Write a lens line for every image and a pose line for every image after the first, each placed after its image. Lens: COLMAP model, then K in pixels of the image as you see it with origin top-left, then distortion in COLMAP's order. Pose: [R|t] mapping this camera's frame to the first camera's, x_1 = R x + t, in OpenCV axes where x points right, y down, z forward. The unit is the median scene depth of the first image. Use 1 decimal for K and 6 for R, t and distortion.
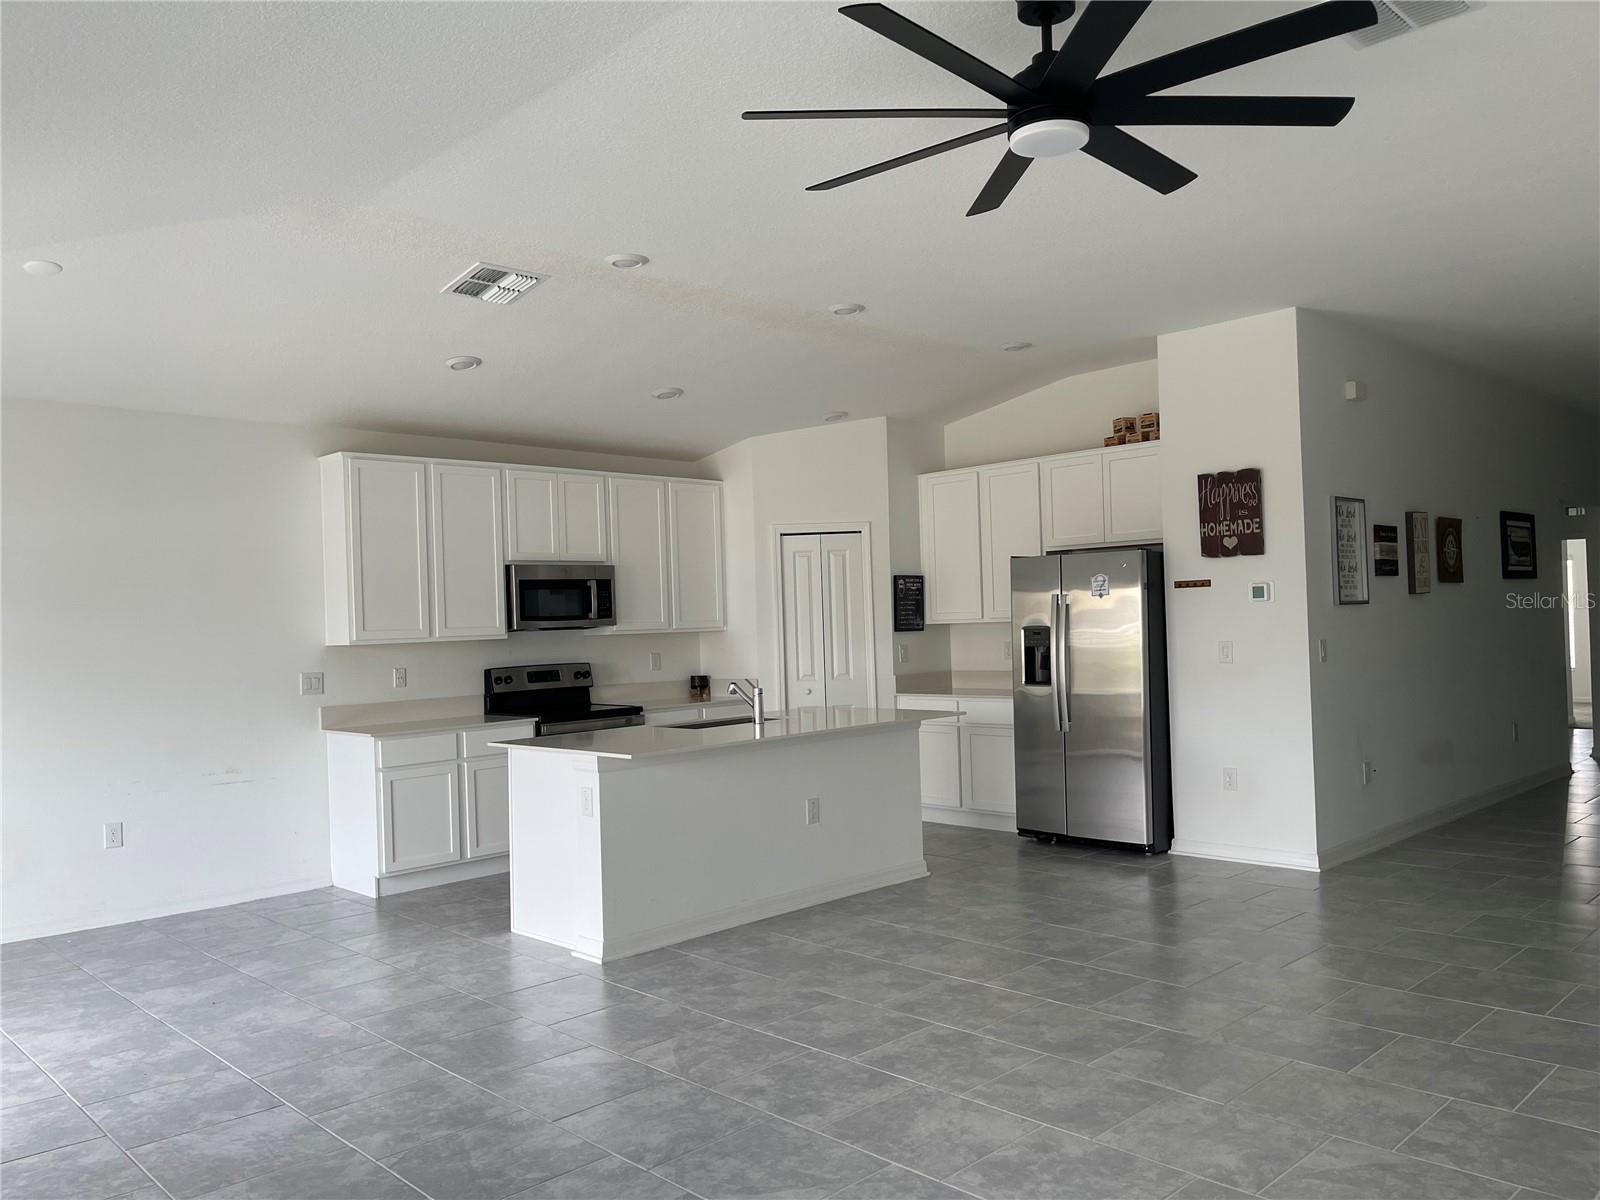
lens RADIAL K [[1215.6, 0, 800.0], [0, 1215.6, 600.0], [0, 0, 1]] dist [0.062529, -0.079929]
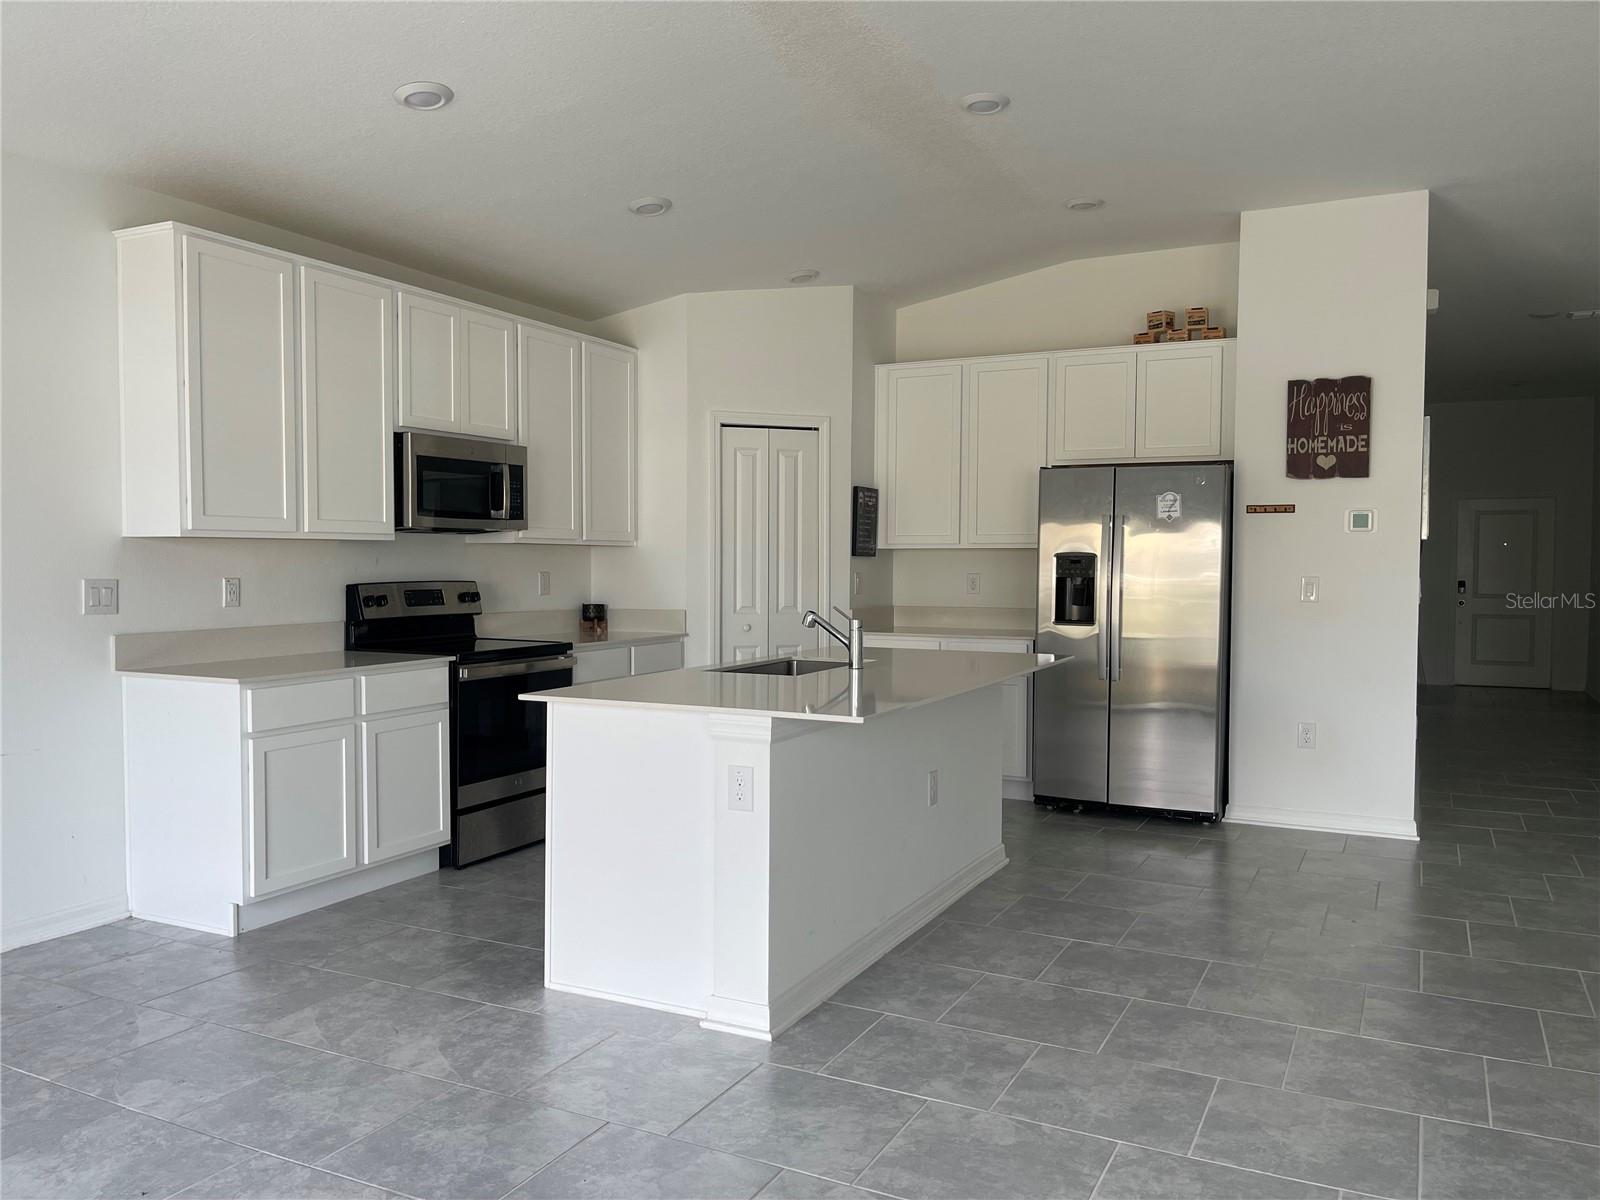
lens RADIAL K [[1215.6, 0, 800.0], [0, 1215.6, 600.0], [0, 0, 1]] dist [0.062529, -0.079929]
pose [[0.943571, 0.026925, 0.330073, -0.265069], [-0.042240, 0.998334, 0.039314, 0.030023], [-0.328464, -0.051038, 0.943136, 0.291894]]
